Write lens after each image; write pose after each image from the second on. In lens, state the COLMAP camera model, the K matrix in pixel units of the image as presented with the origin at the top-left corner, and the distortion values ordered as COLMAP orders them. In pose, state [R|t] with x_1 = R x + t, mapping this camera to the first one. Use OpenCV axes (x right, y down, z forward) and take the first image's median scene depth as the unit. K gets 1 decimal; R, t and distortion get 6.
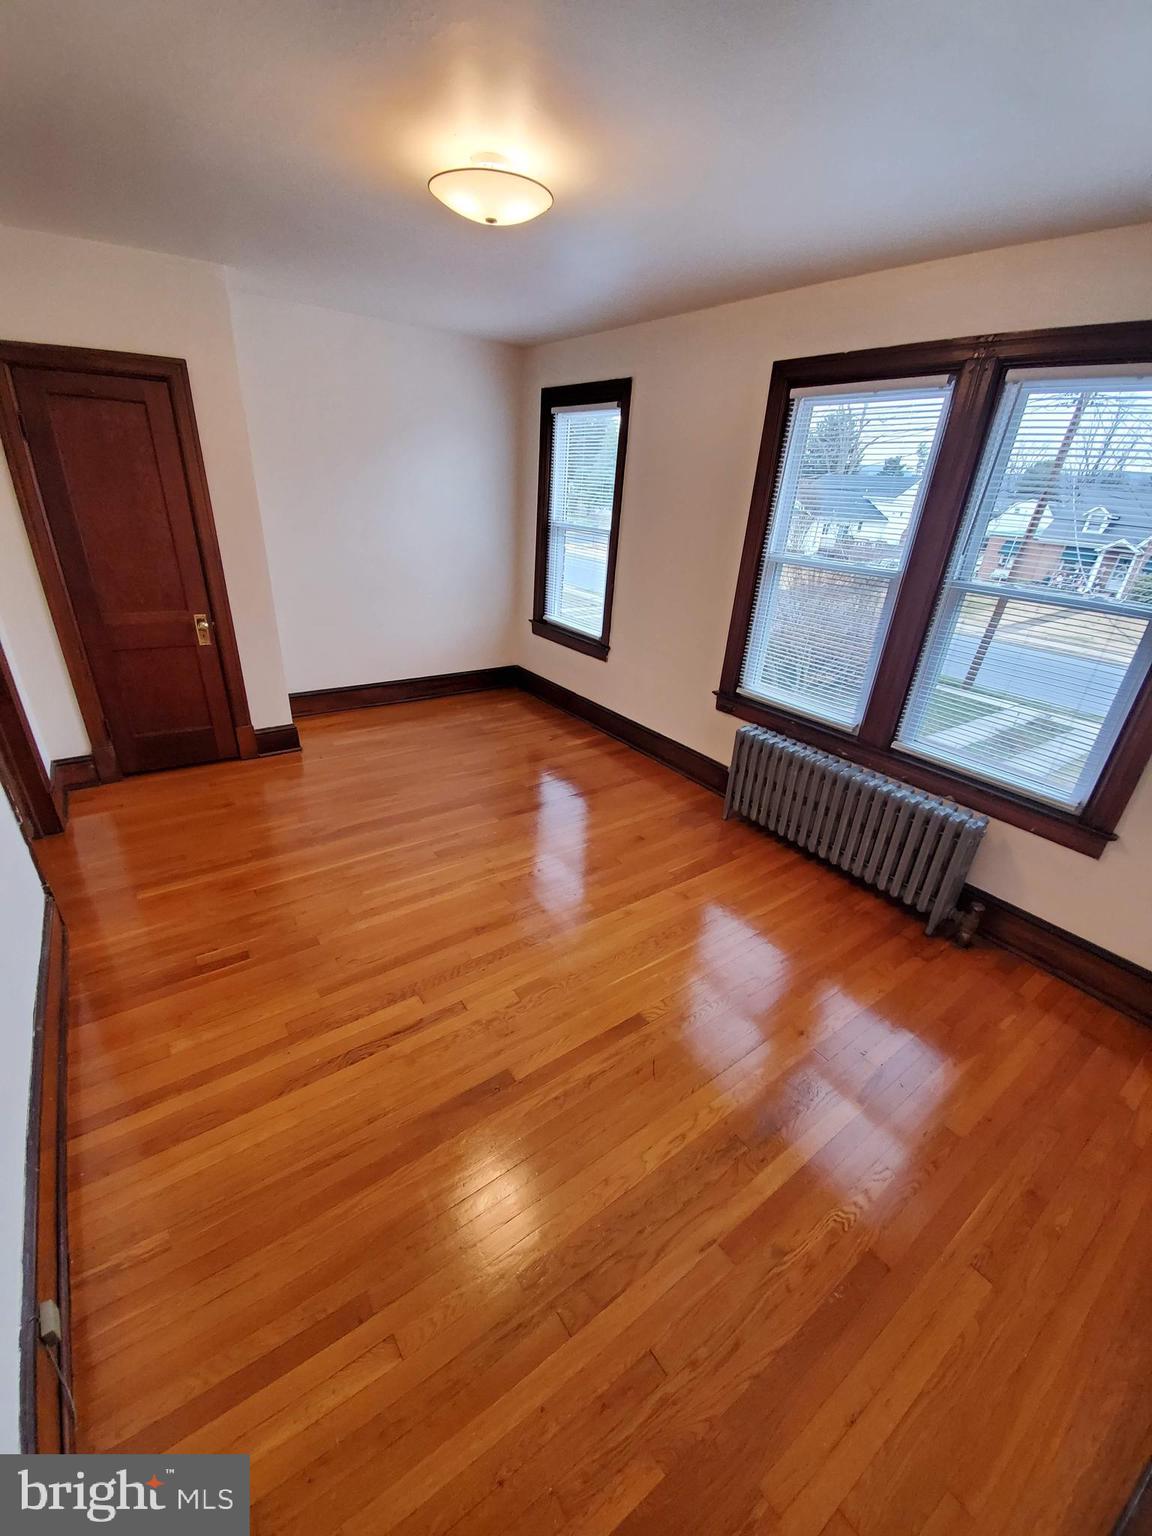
lens RADIAL K [[613.5, 0, 586.9], [0, 613.5, 776.2], [0, 0, 1]] dist [0.000104, 0.000475]
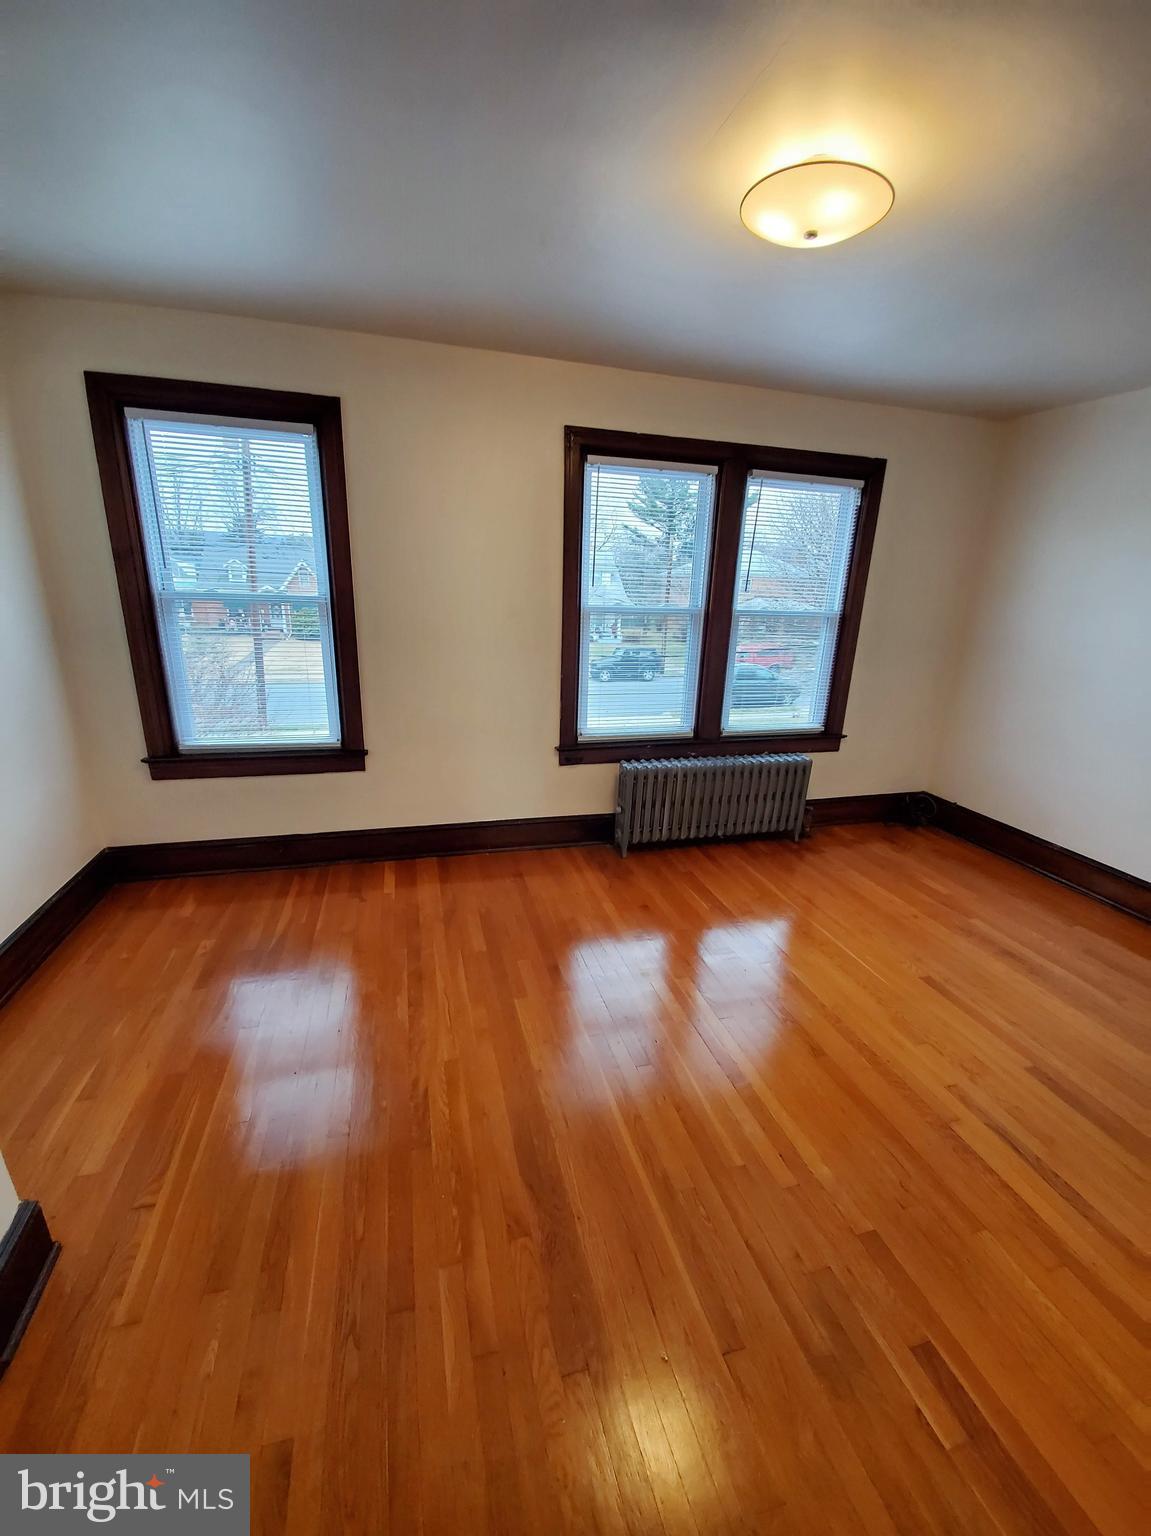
lens RADIAL K [[613.5, 0, 574.0], [0, 613.5, 770.1], [0, 0, 1]] dist [0.000104, 0.000475]
pose [[0.363199, -0.341953, 0.866692, -0.674470], [0.379581, 0.903824, 0.197535, -0.308682], [-0.850885, 0.257235, 0.458067, 0.583917]]
